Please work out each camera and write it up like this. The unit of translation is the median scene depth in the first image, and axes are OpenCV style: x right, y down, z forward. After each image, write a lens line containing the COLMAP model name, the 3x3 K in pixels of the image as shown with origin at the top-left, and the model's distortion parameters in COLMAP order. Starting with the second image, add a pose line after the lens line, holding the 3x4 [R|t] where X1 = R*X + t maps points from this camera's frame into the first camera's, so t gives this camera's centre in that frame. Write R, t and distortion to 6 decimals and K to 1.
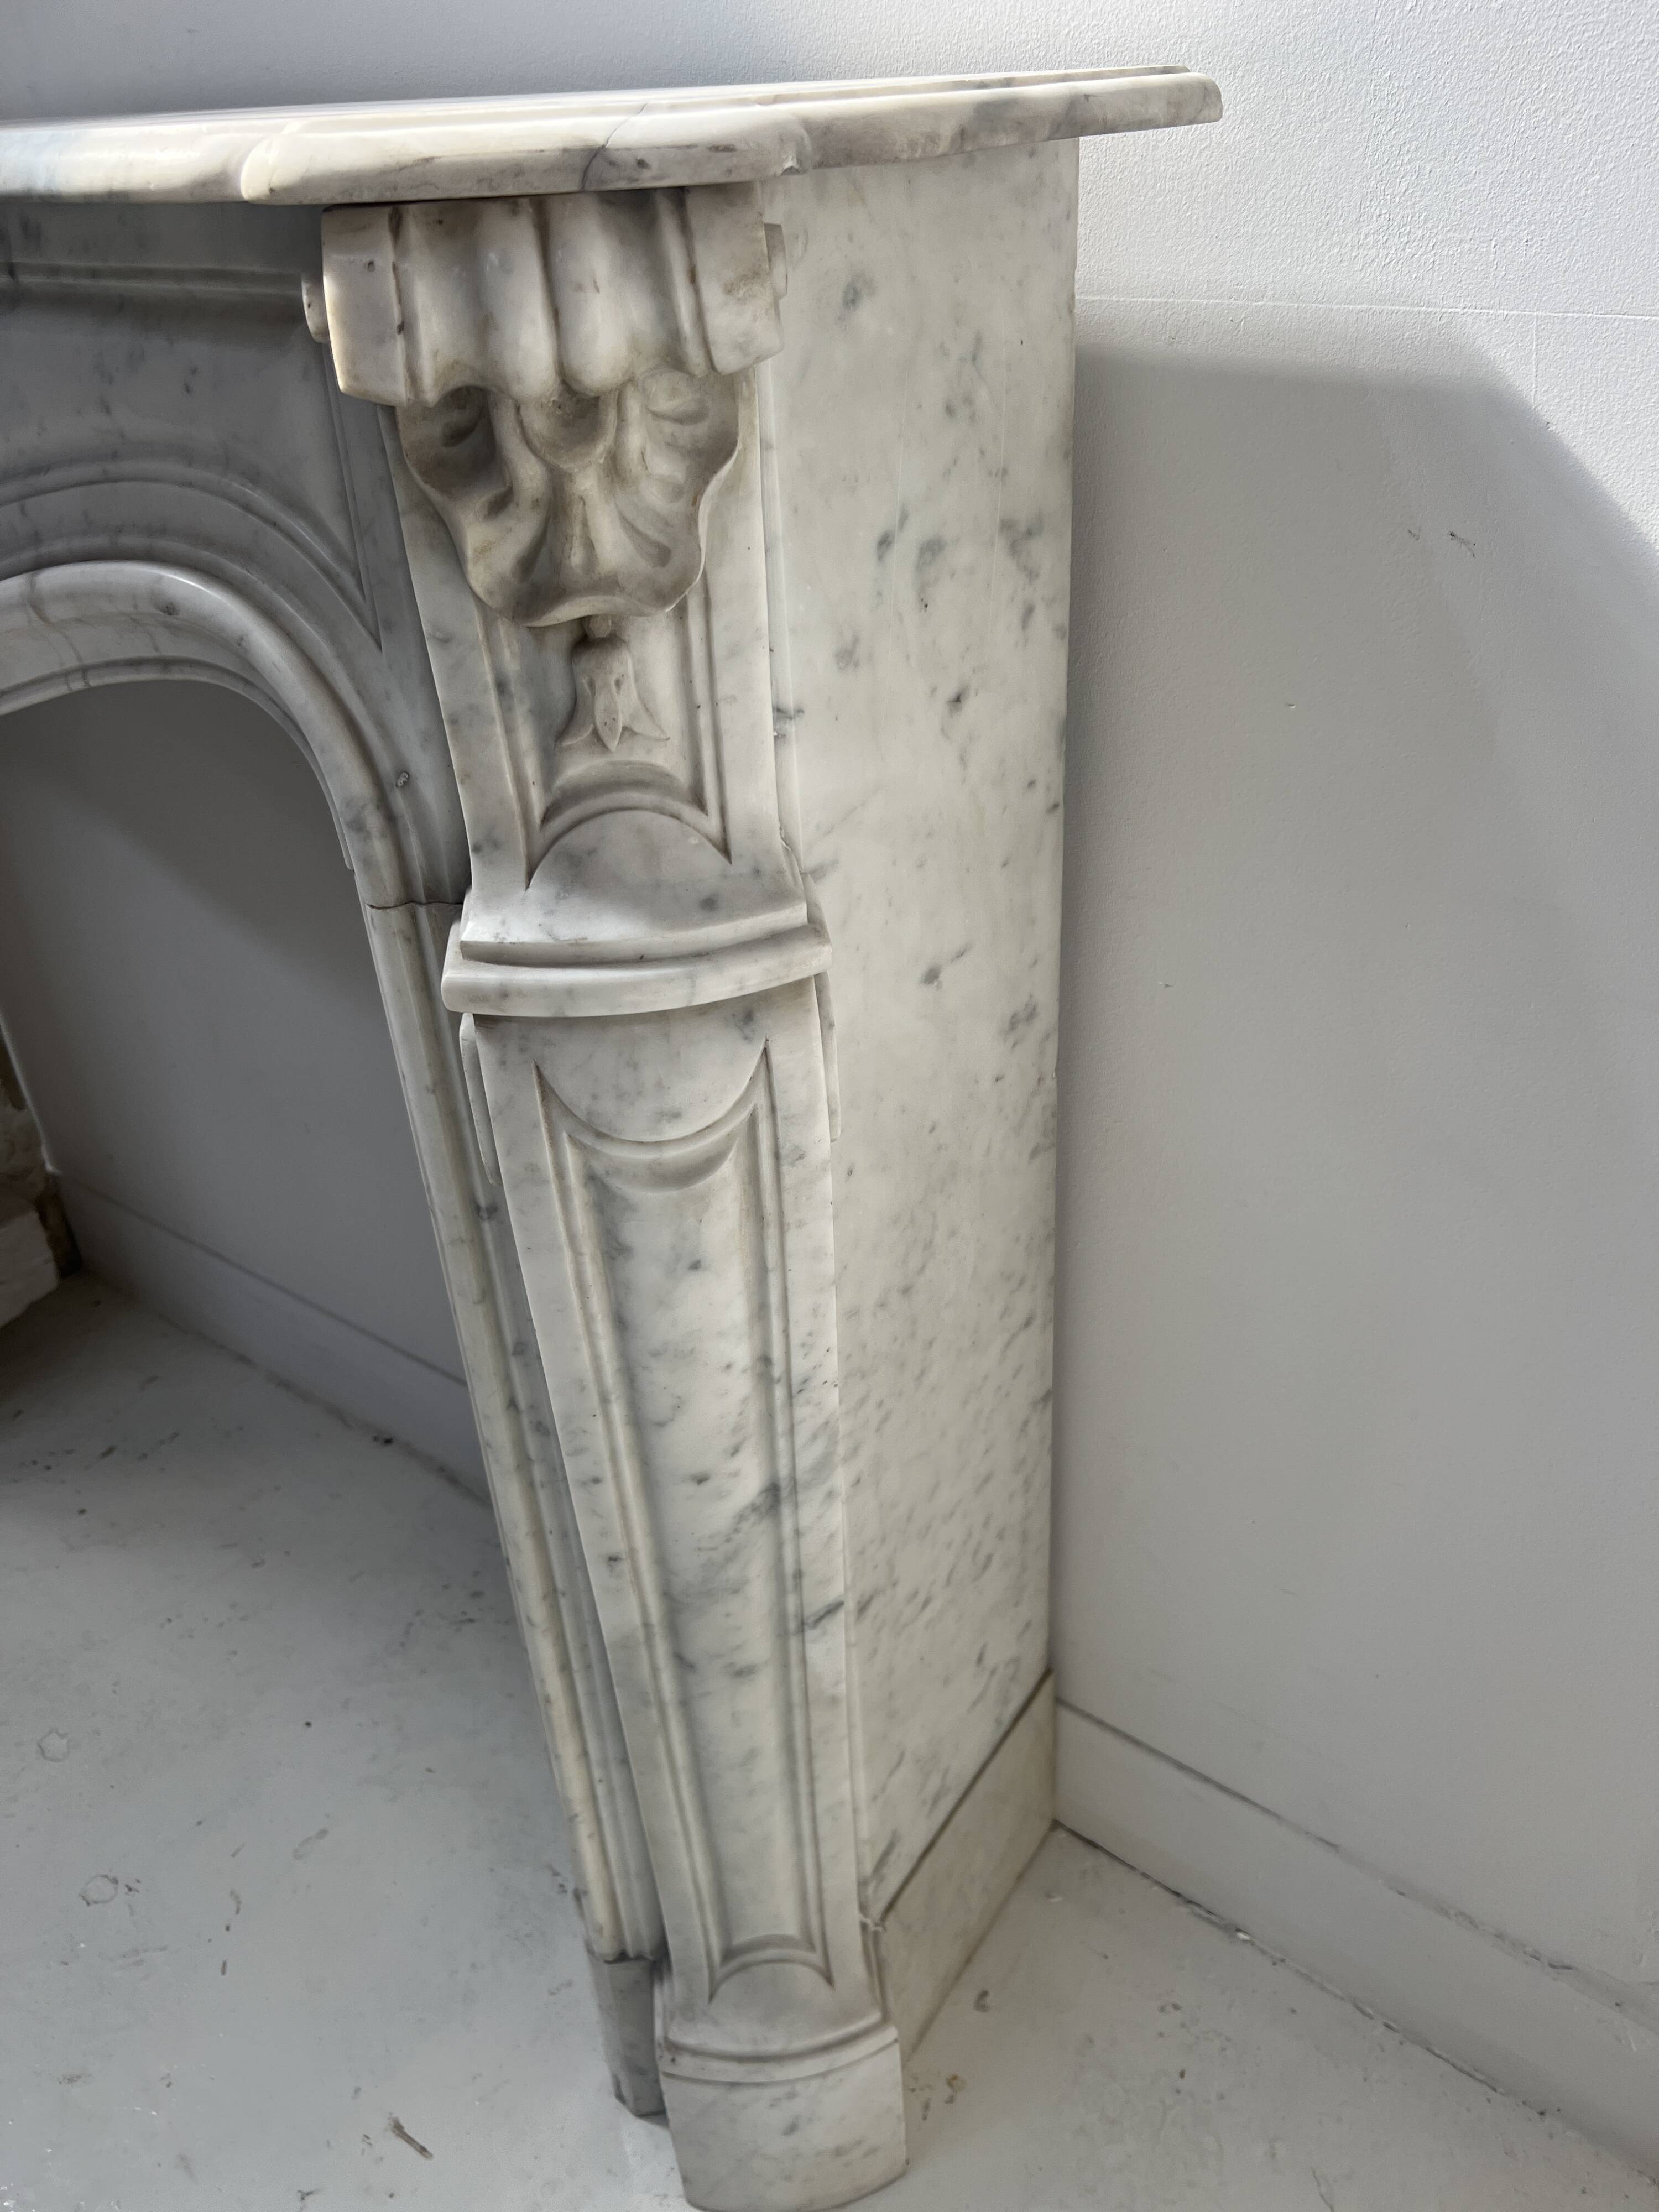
lens RADIAL K [[1640.3, 0, 829.5], [0, 1640.3, 1106.0], [0, 0, 1]] dist [0.049050, -0.068442]
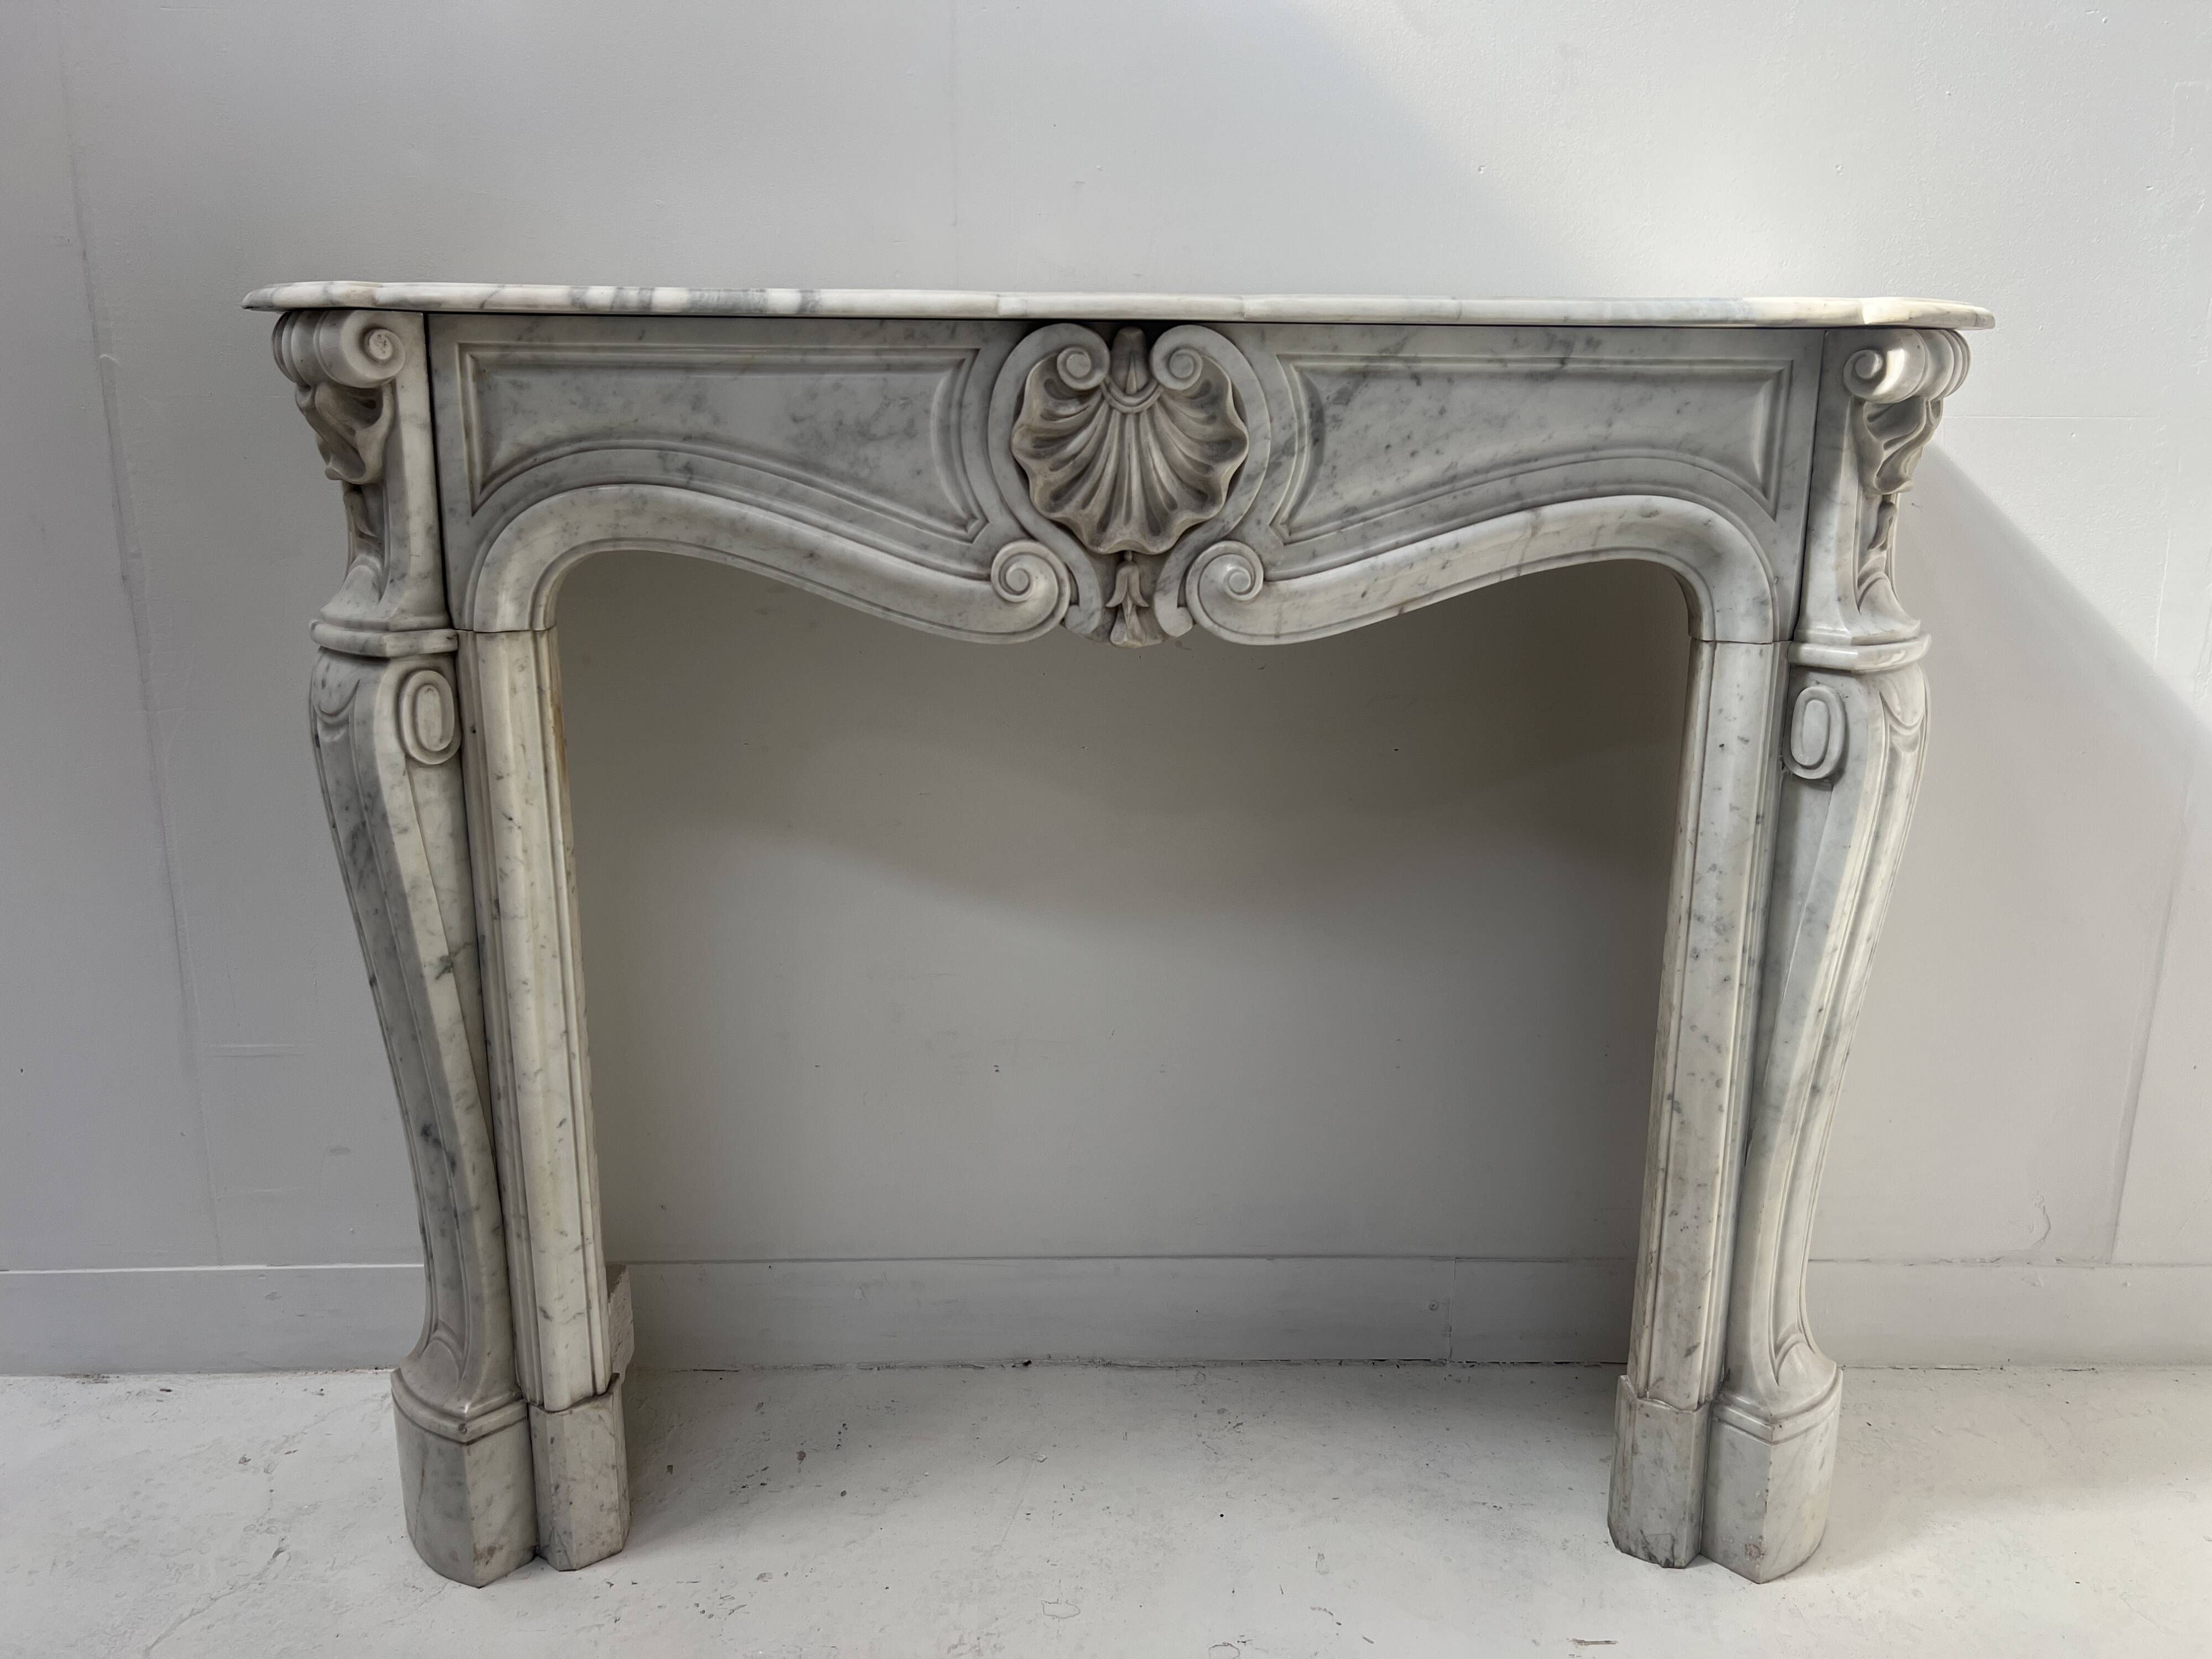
lens RADIAL K [[1679.7, 0, 1102.0], [0, 1679.7, 873.9], [0, 0, 1]] dist [0.072913, -0.086203]
pose [[0.803720, -0.116253, 0.583541, -2.394275], [0.280291, 0.939068, -0.198968, 0.367062], [-0.524854, 0.323475, 0.787332, -0.153095]]
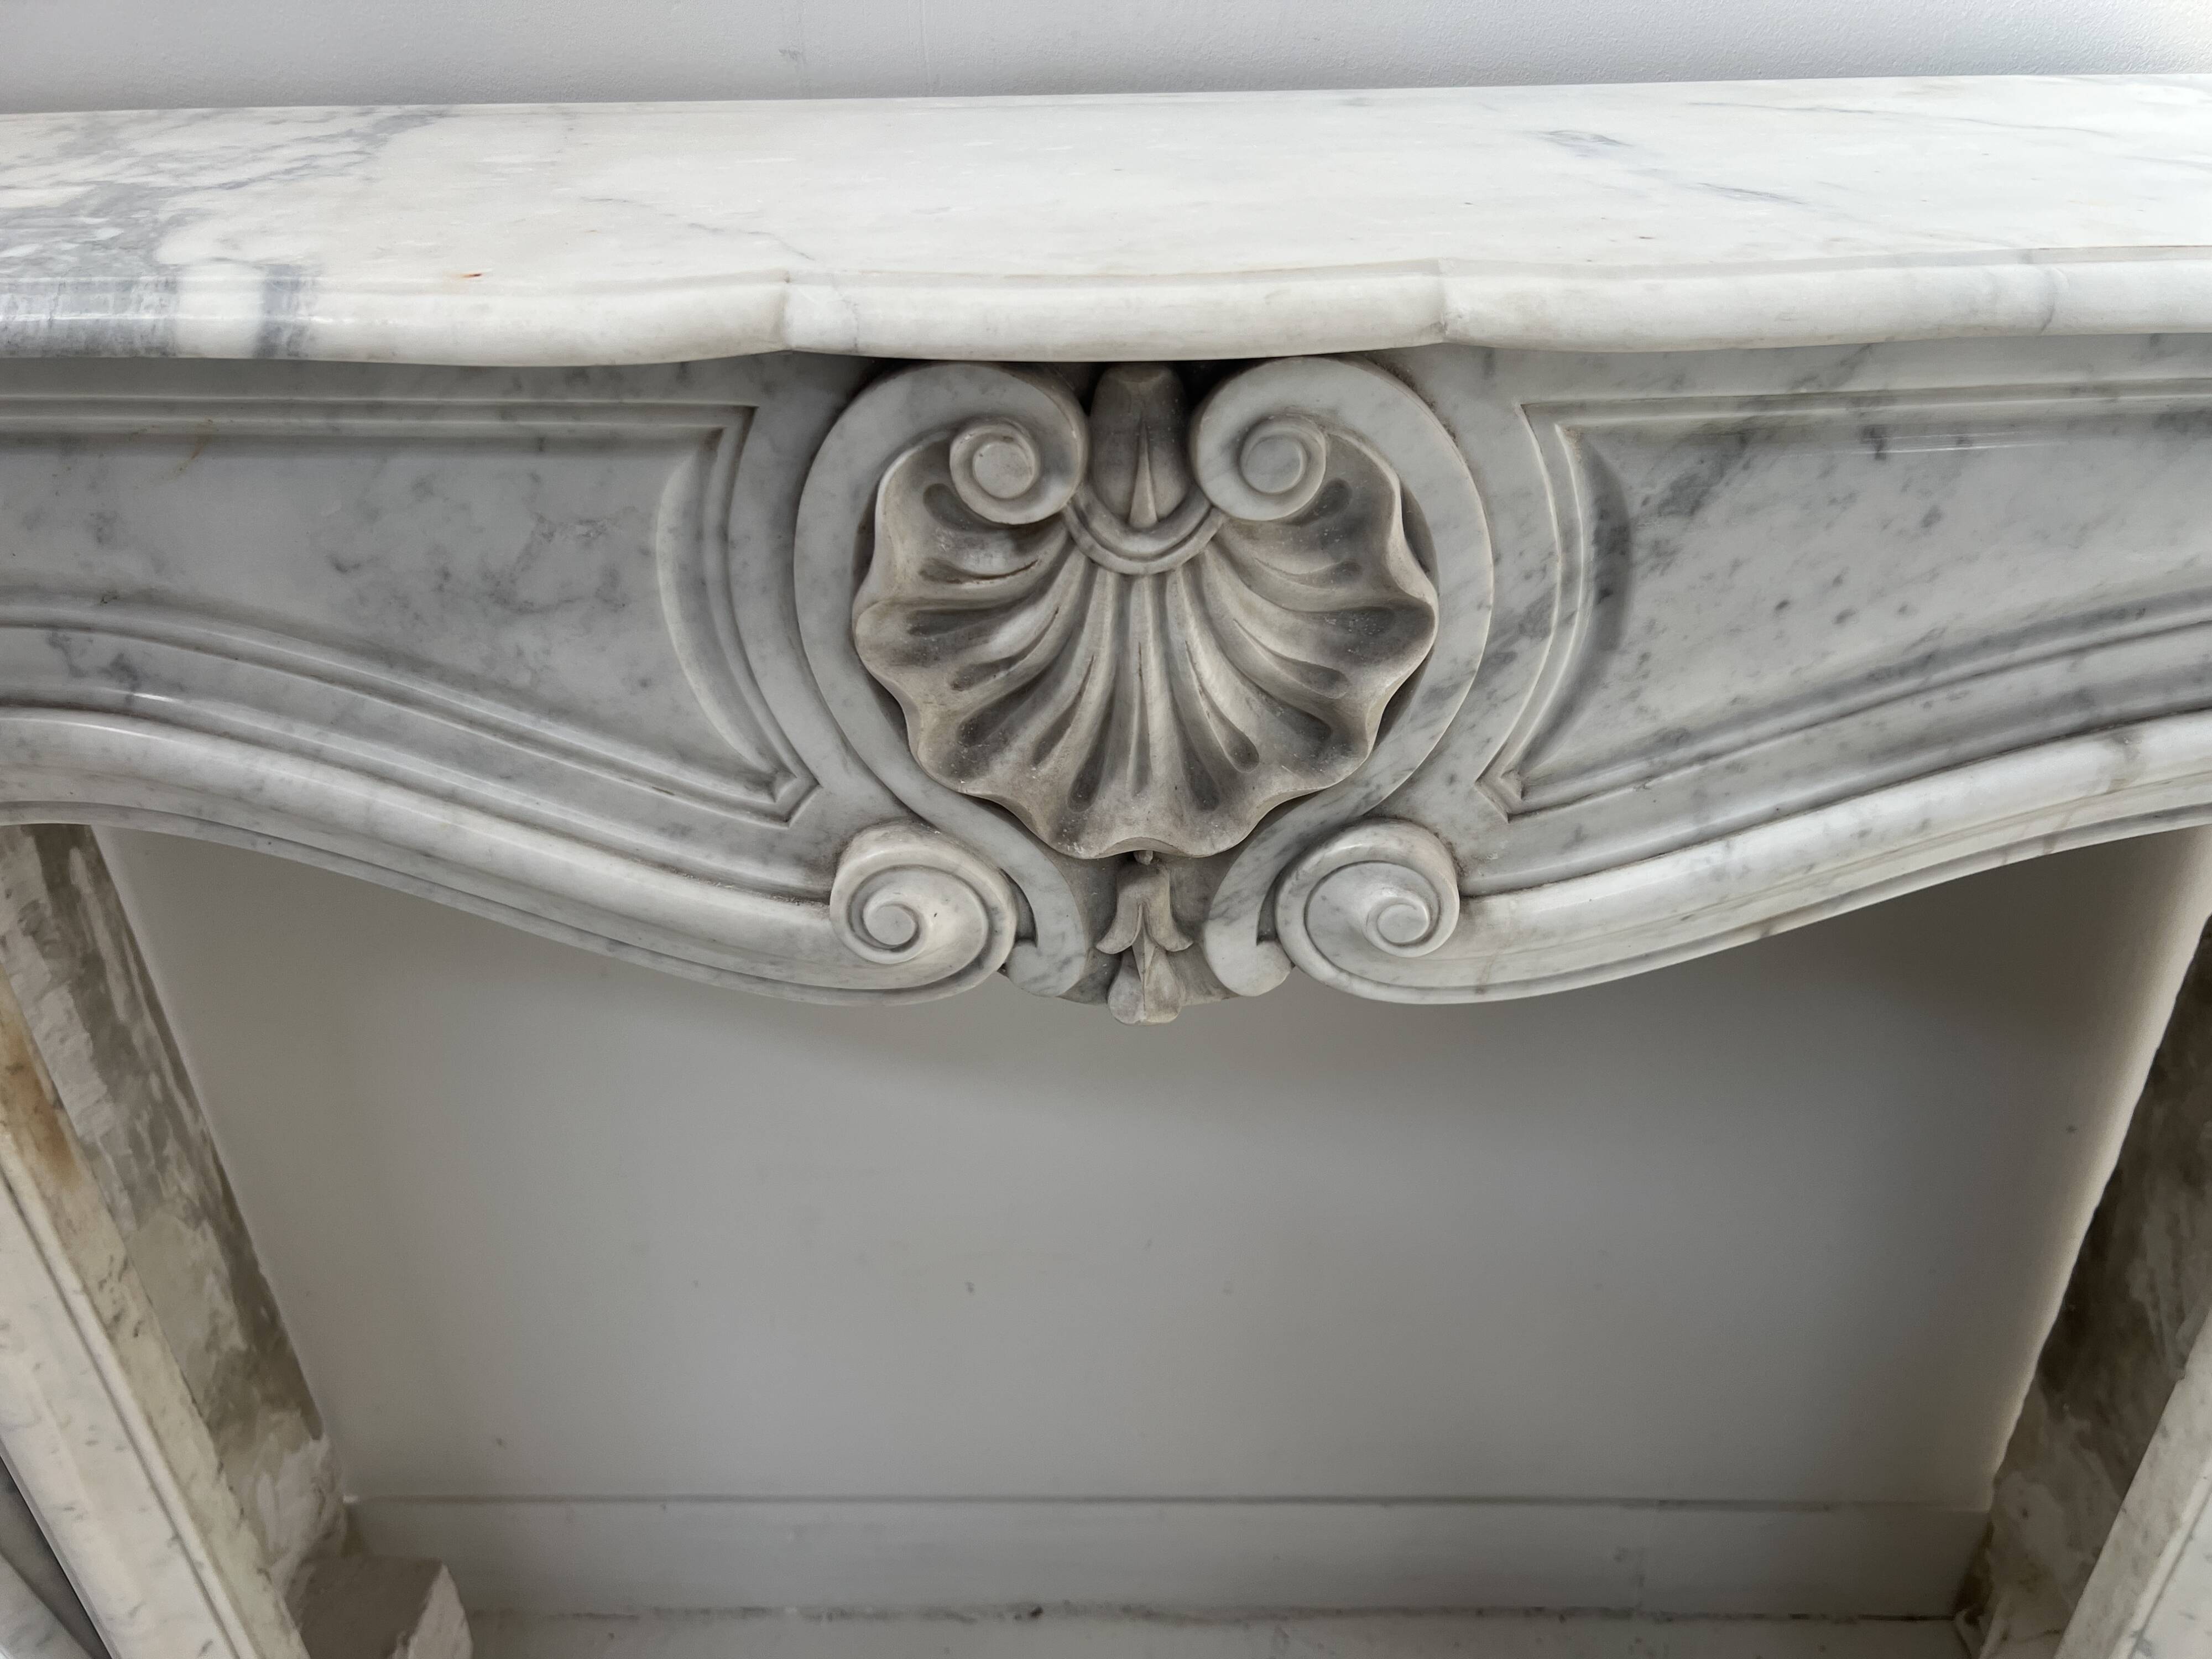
lens RADIAL K [[1659.4, 0, 1094.9], [0, 1659.4, 830.5], [0, 0, 1]] dist [0.061060, -0.092974]
pose [[0.826645, -0.272487, 0.492351, -1.499395], [0.288686, 0.956384, 0.044605, -0.532472], [-0.483031, 0.105262, 0.869253, 0.637173]]
